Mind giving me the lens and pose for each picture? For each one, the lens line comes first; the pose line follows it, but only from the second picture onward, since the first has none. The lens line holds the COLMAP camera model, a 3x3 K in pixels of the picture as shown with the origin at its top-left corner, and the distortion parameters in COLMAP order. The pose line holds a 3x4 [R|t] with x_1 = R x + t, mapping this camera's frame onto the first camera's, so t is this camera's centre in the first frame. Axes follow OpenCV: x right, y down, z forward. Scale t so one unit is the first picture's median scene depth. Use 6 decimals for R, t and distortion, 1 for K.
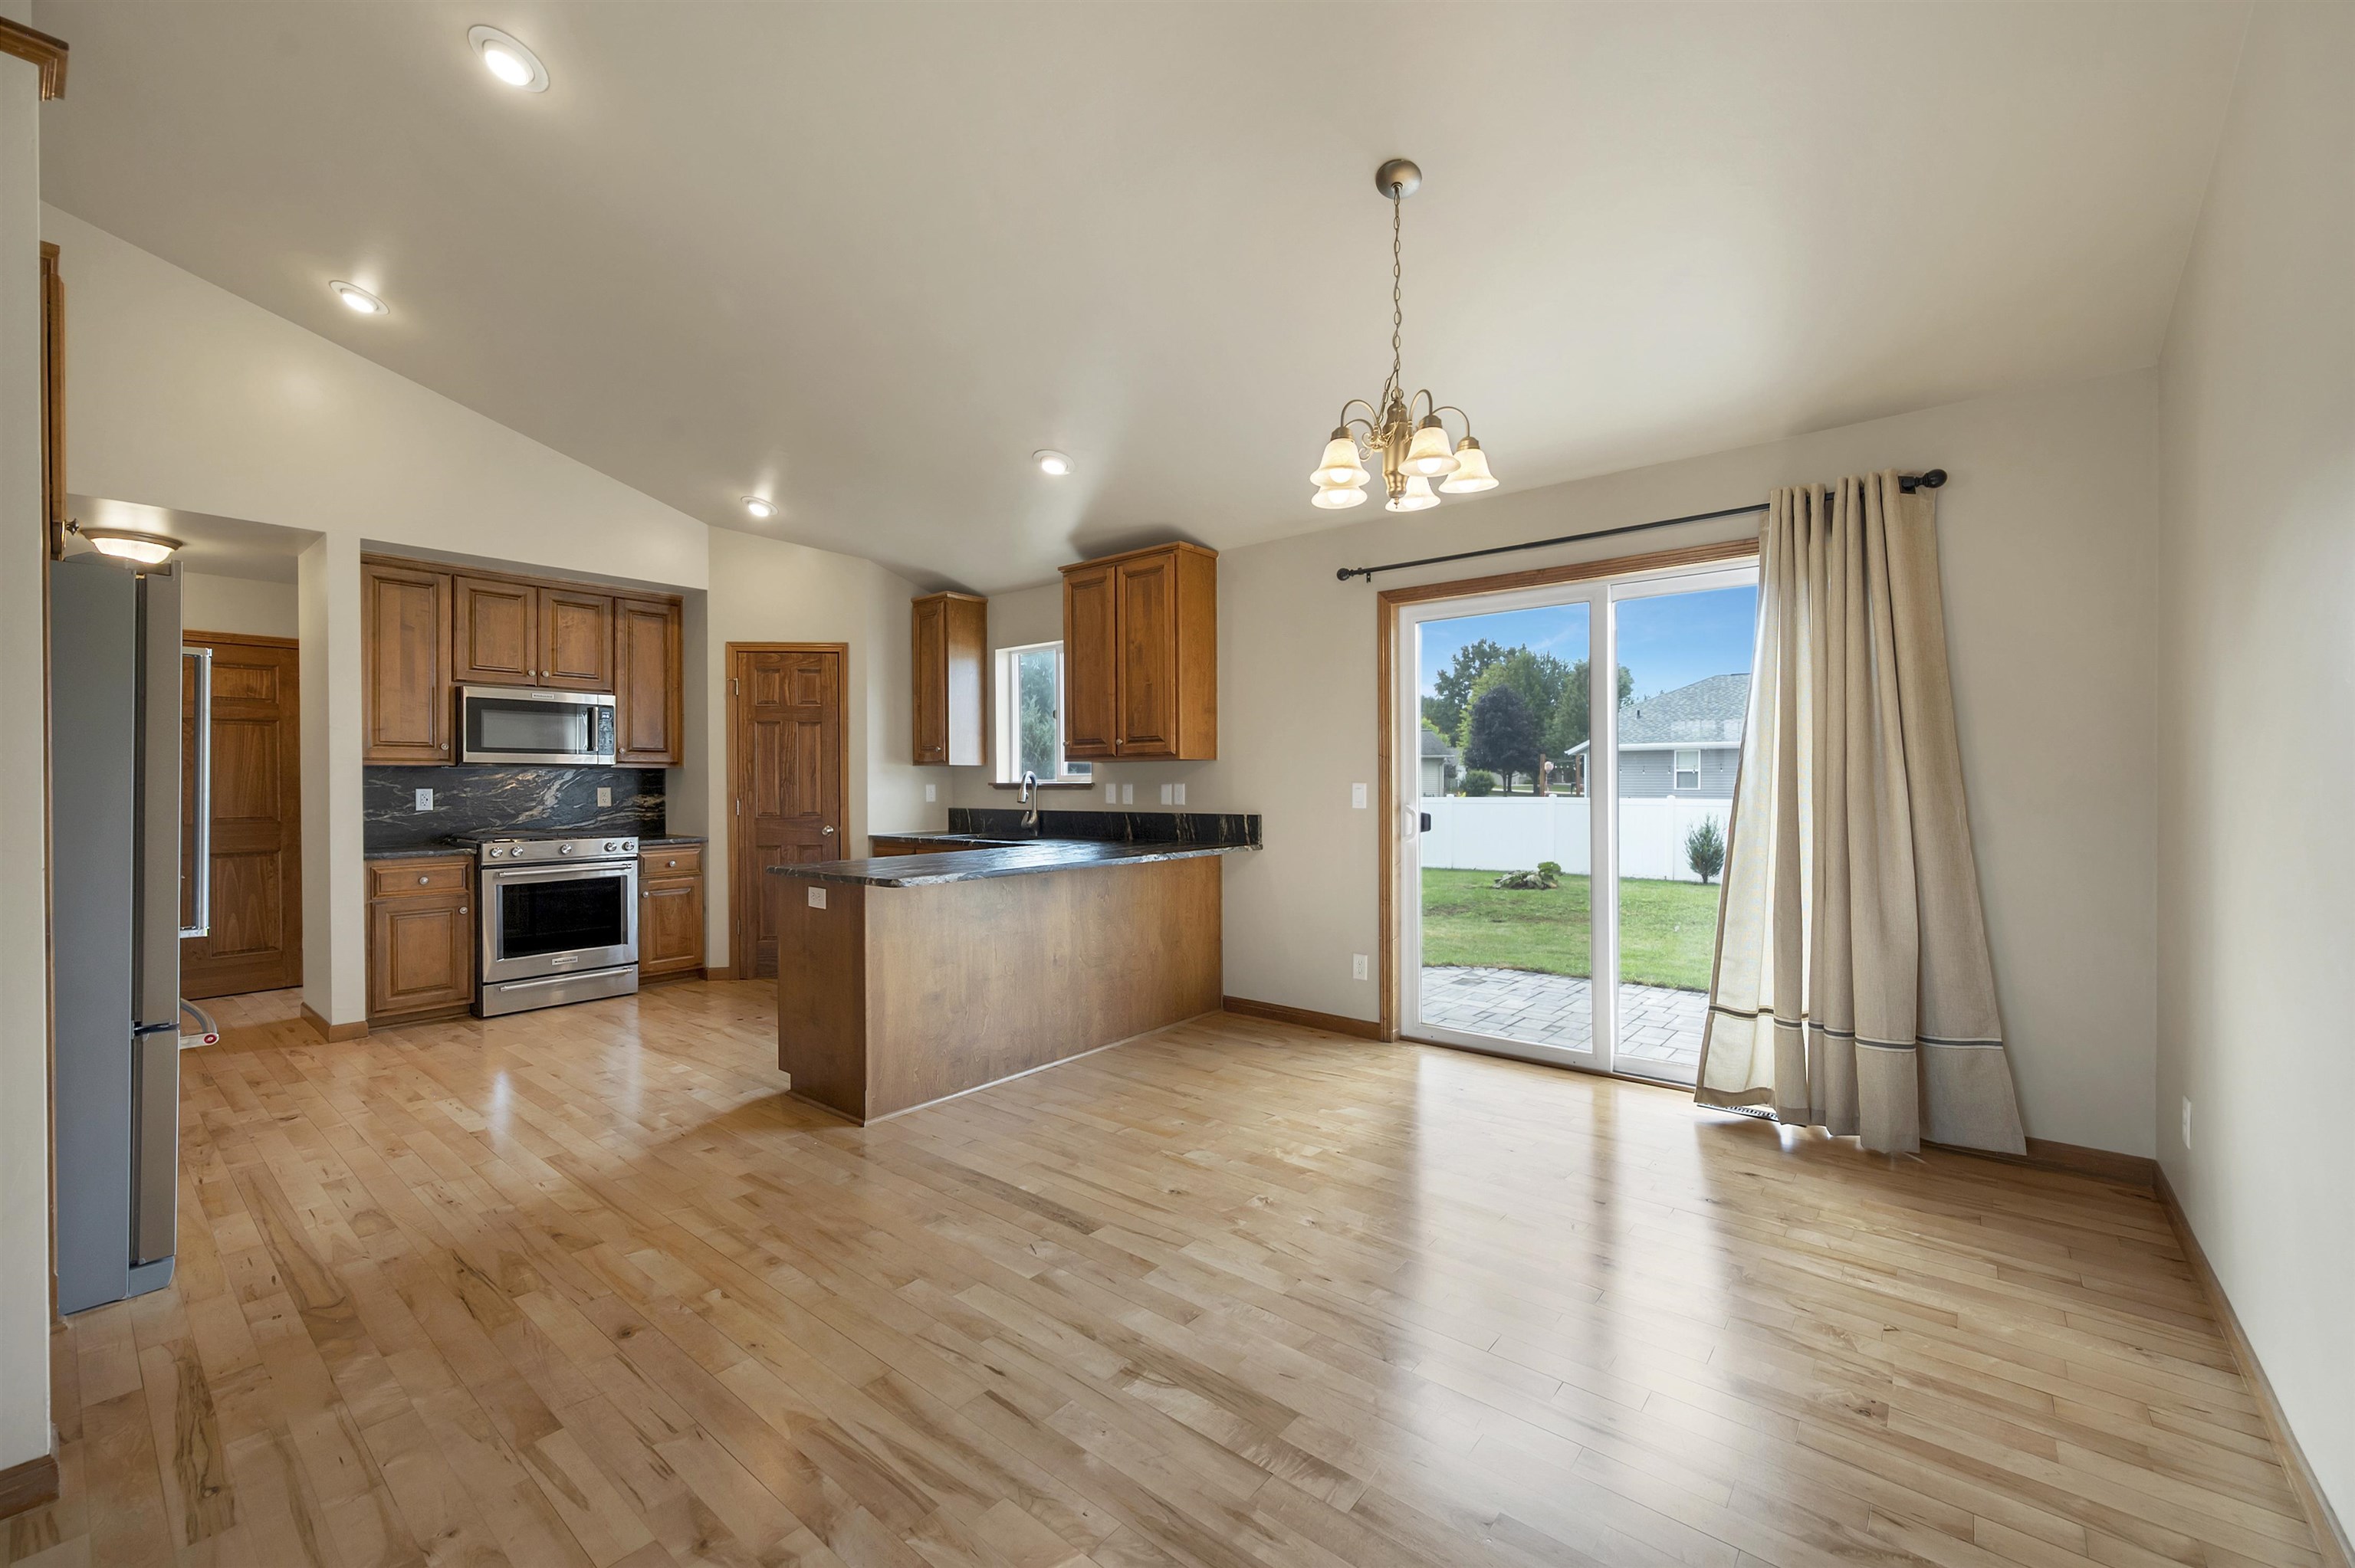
lens RADIAL K [[948.5, 0, 1184.2], [0, 948.5, 785.4], [0, 0, 1]] dist [-0.001285, -0.000148]
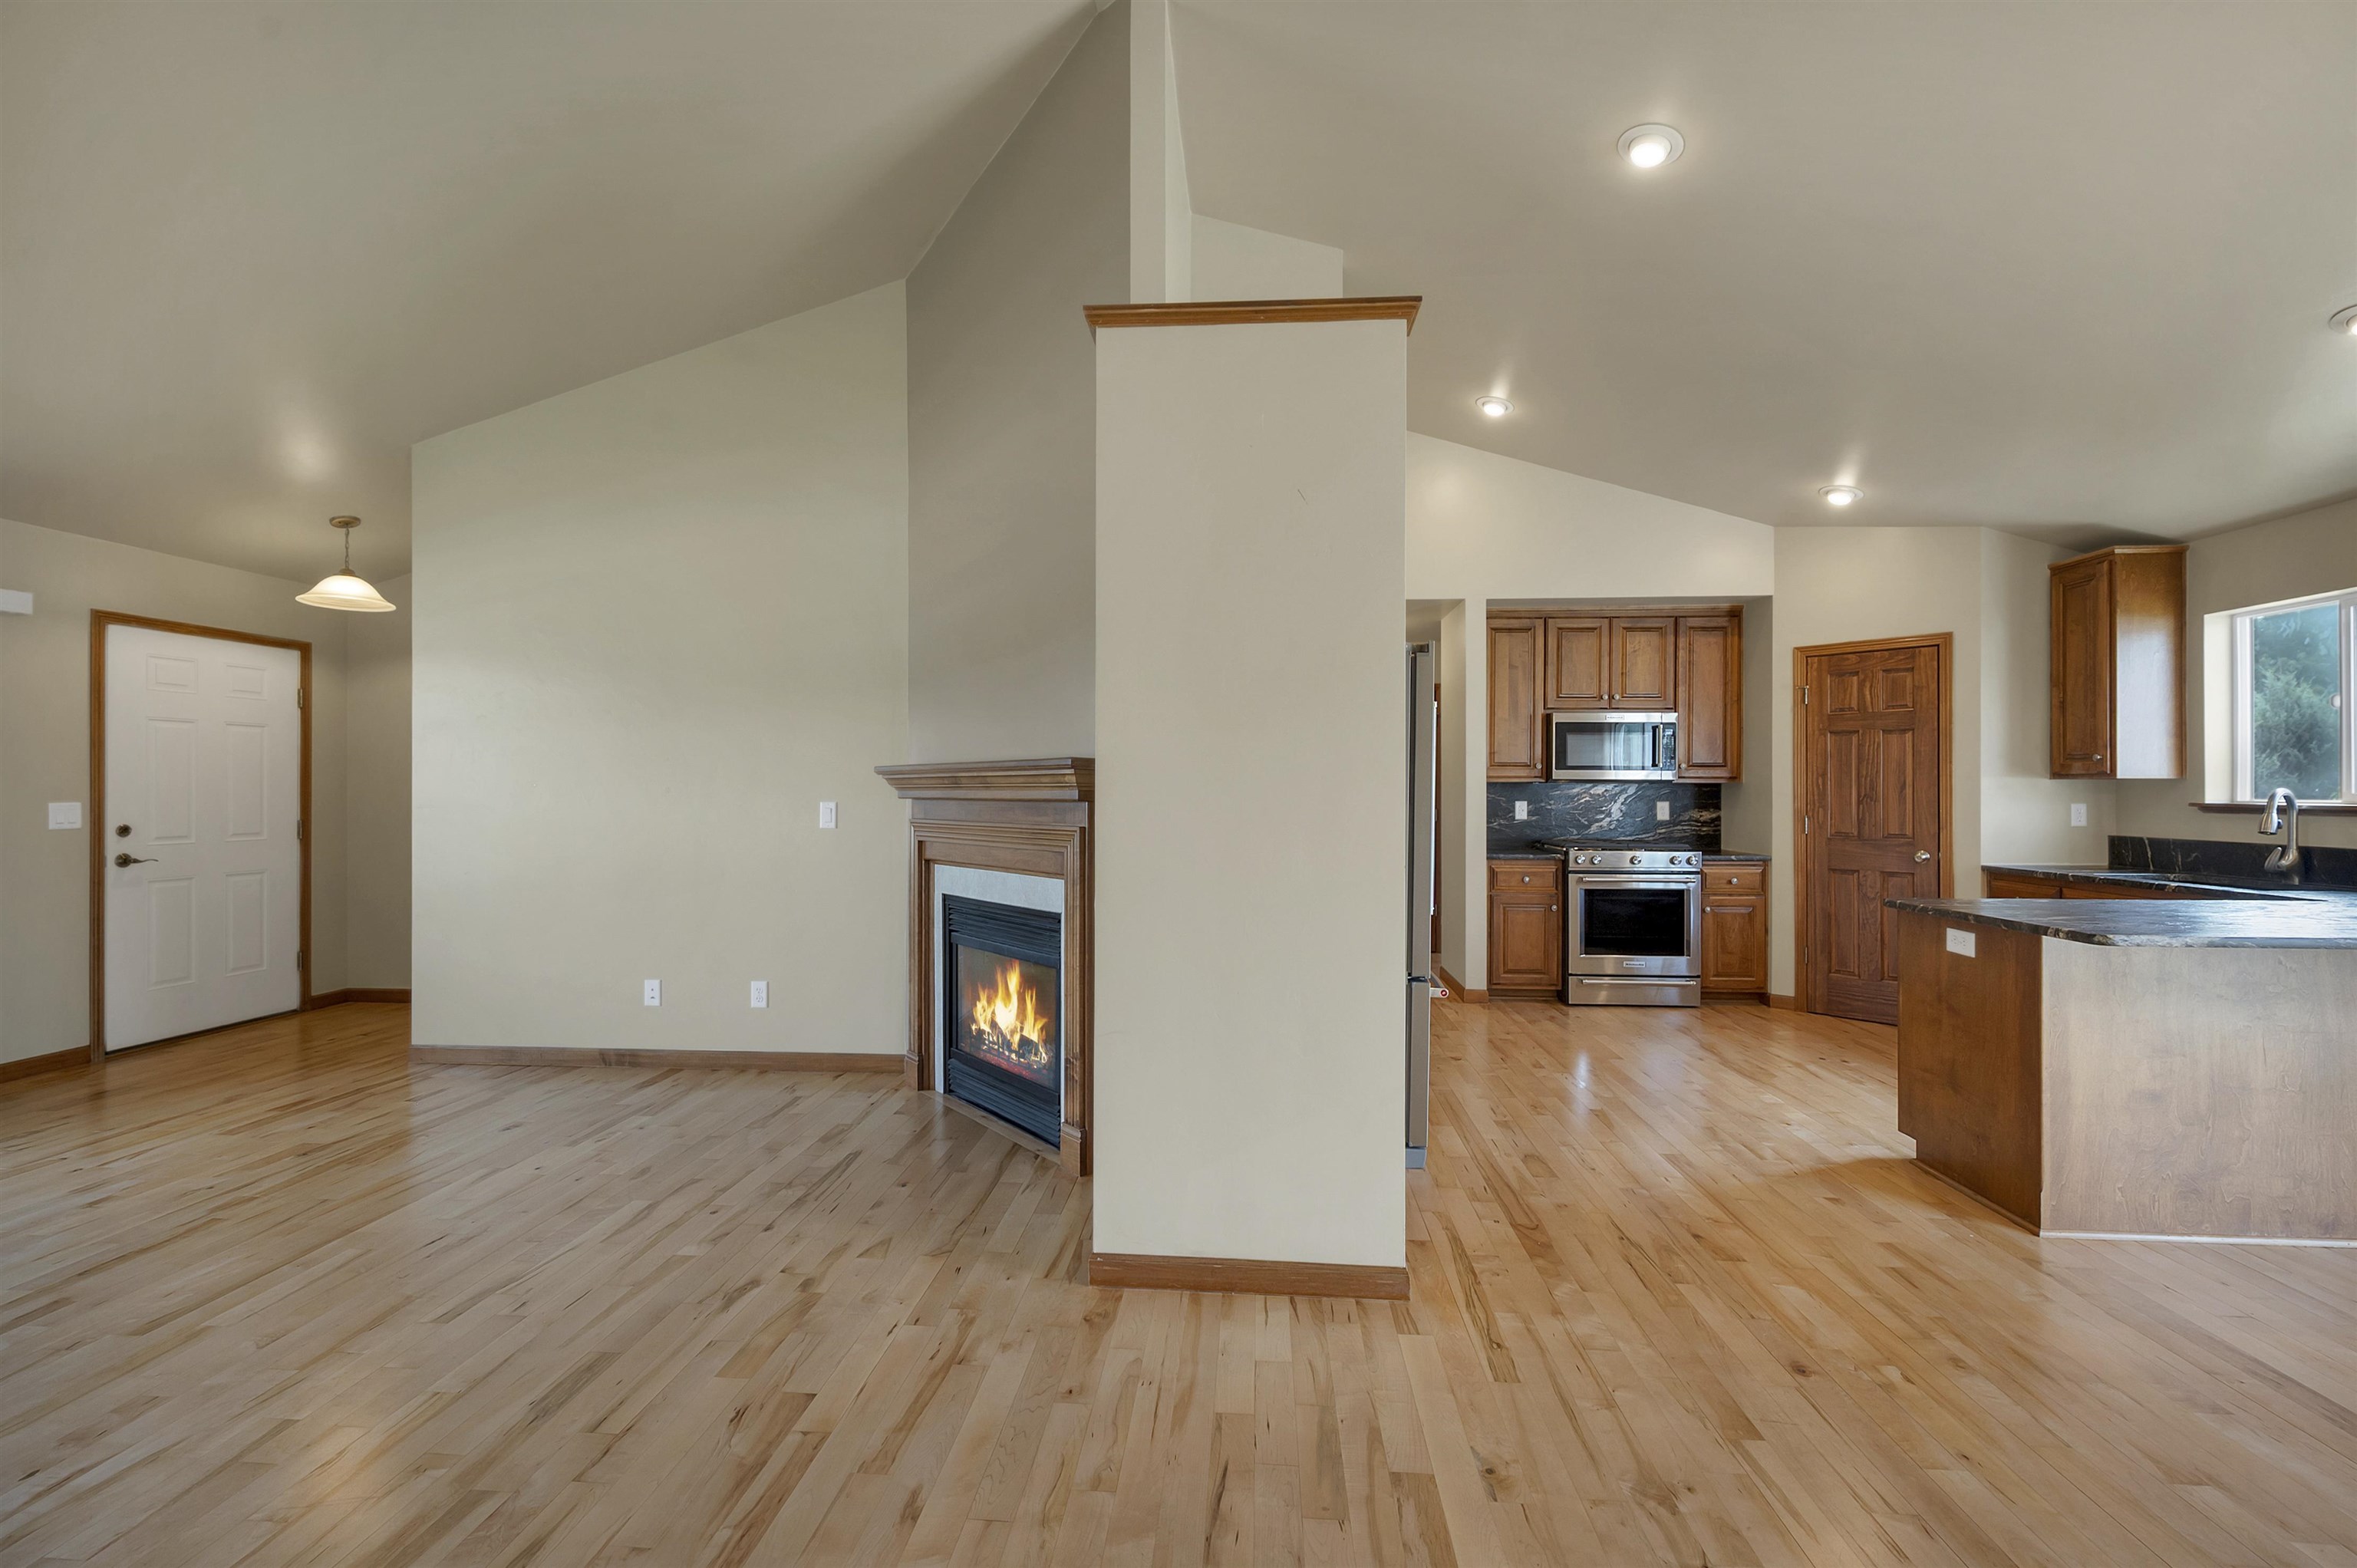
lens RADIAL K [[968.6, 0, 1182.4], [0, 968.6, 787.1], [0, 0, 1]] dist [-0.000484, -0.000062]
pose [[0.575265, 0.003115, -0.817961, -0.057497], [-0.007771, 0.999968, -0.001657, -0.009368], [0.817930, 0.007310, 0.575271, -0.046595]]
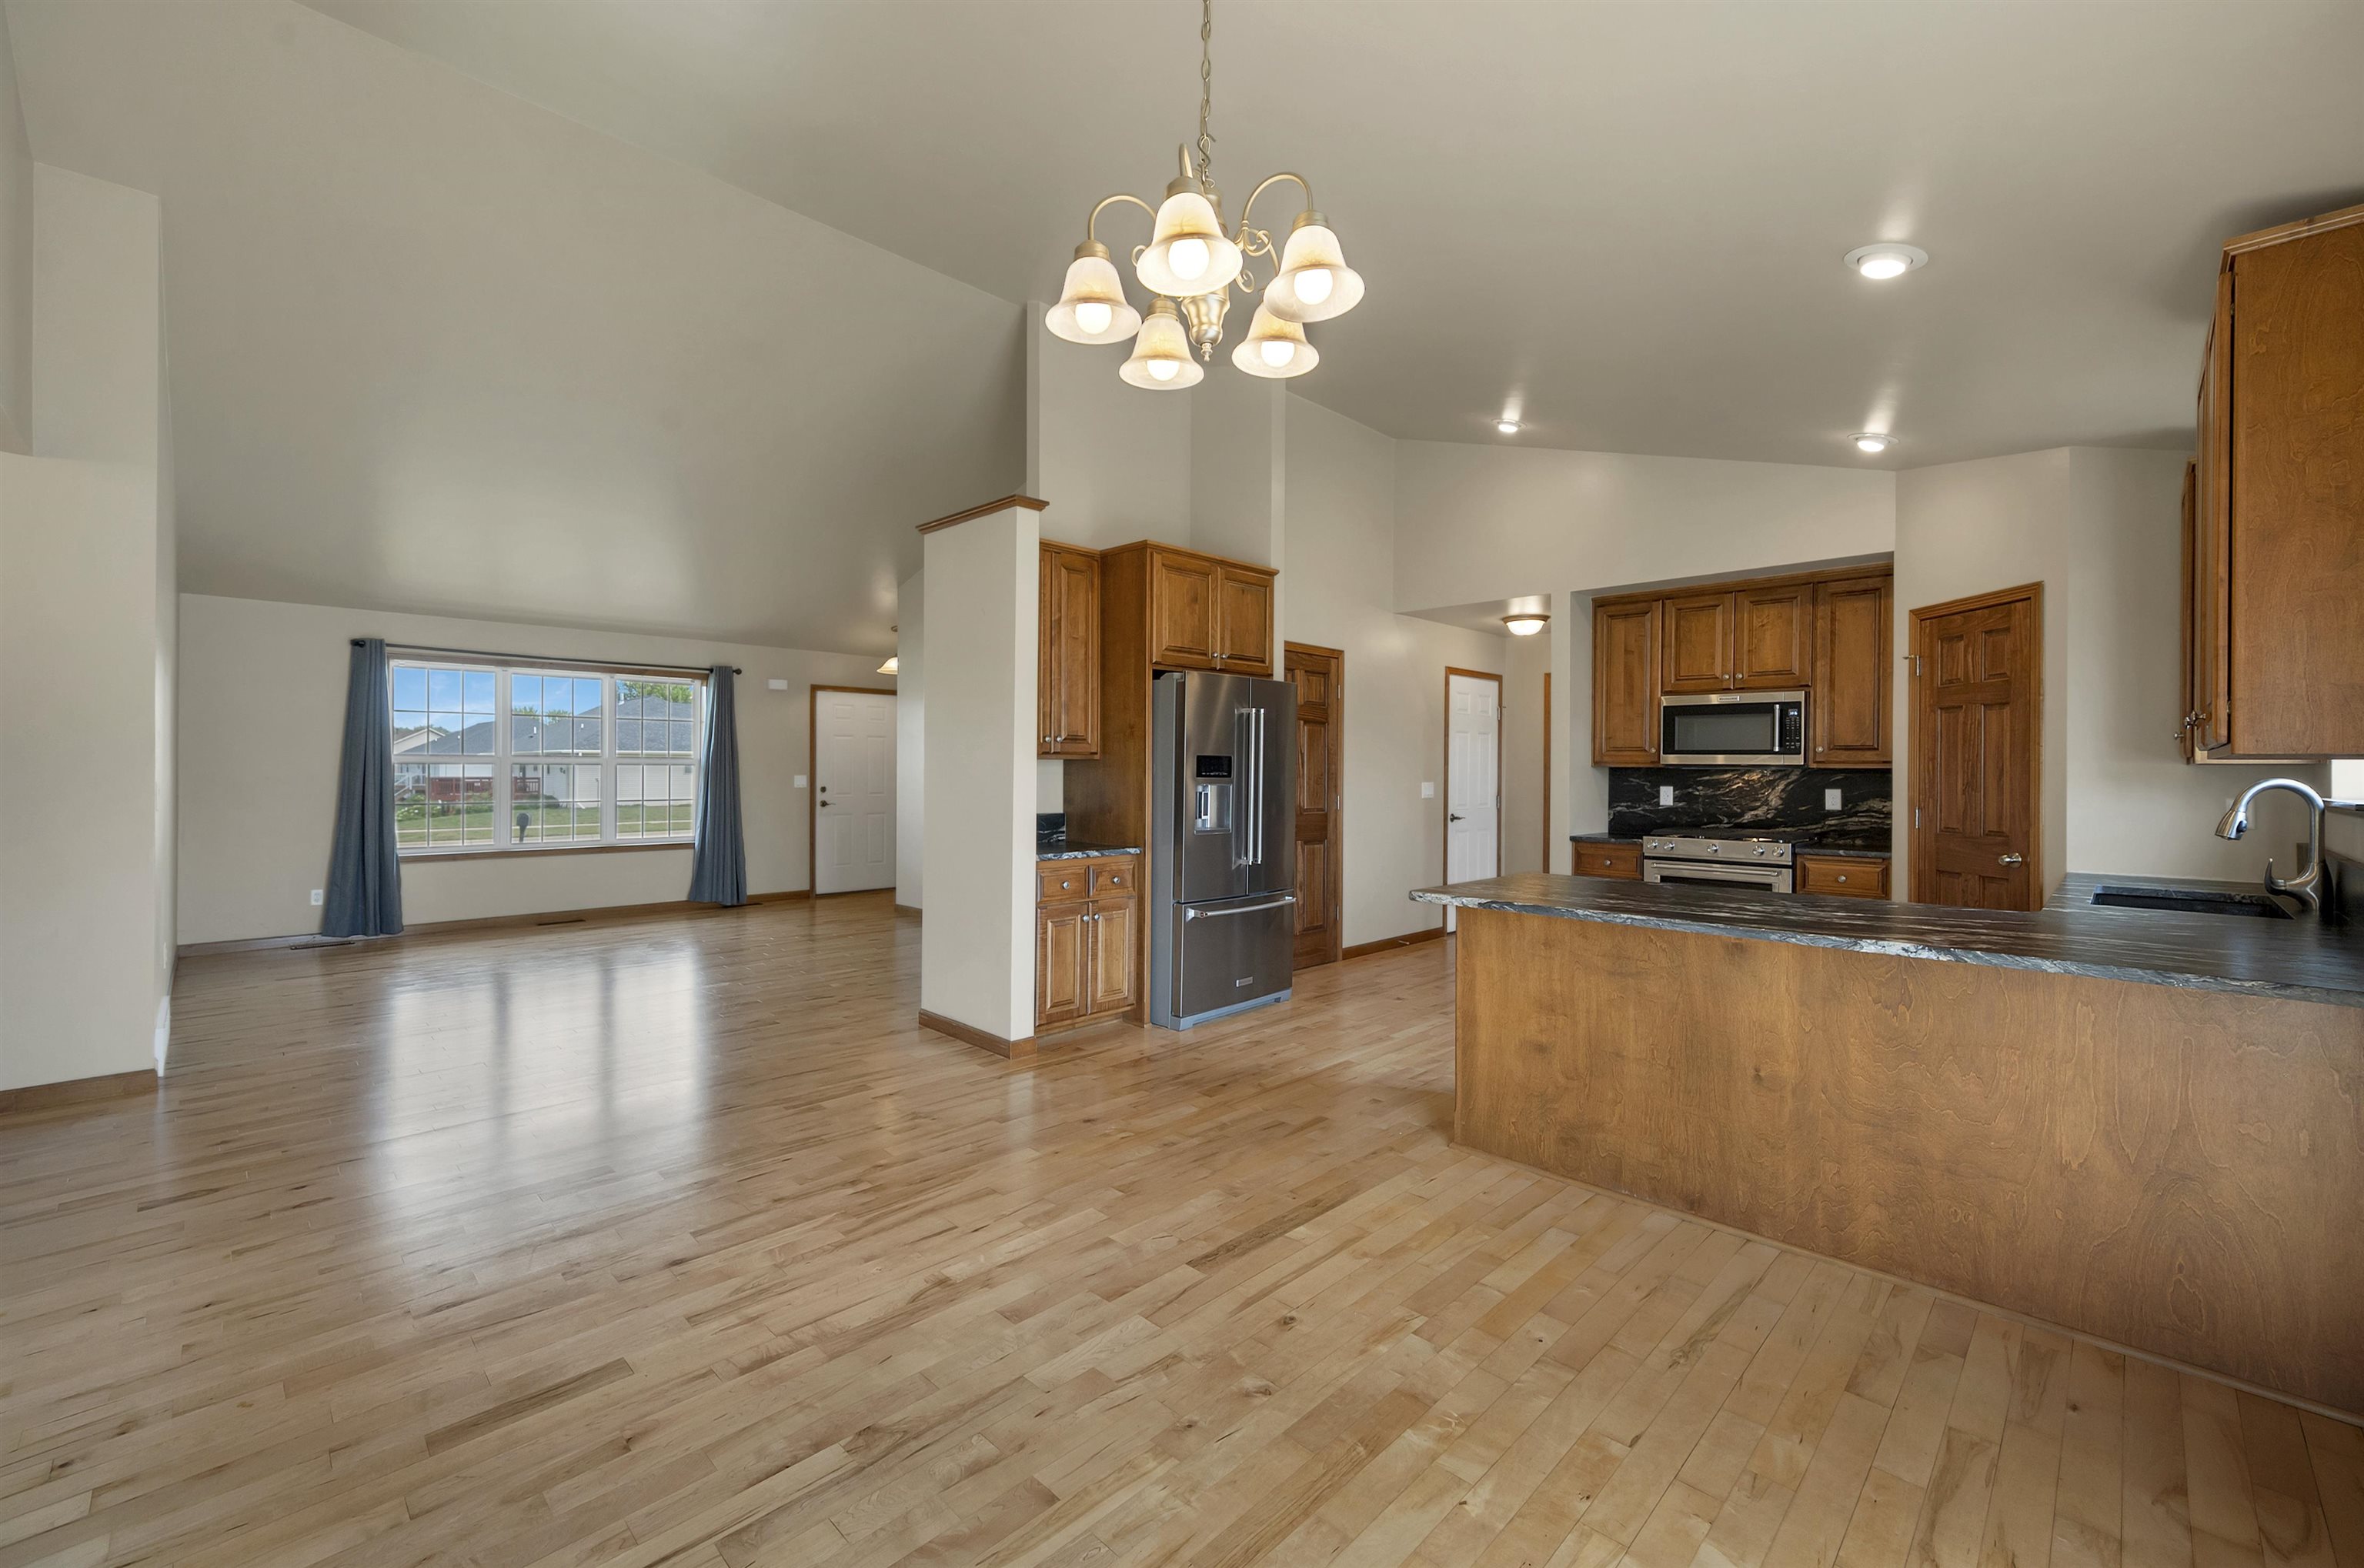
lens RADIAL K [[957.1, 0, 1187.5], [0, 957.1, 771.4], [0, 0, 1]] dist [-0.000702, -0.000090]
pose [[-0.088758, 0.005564, -0.996038, 0.440224], [-0.010547, 0.999923, 0.006525, -0.017290], [0.995997, 0.011085, -0.088693, 0.550490]]
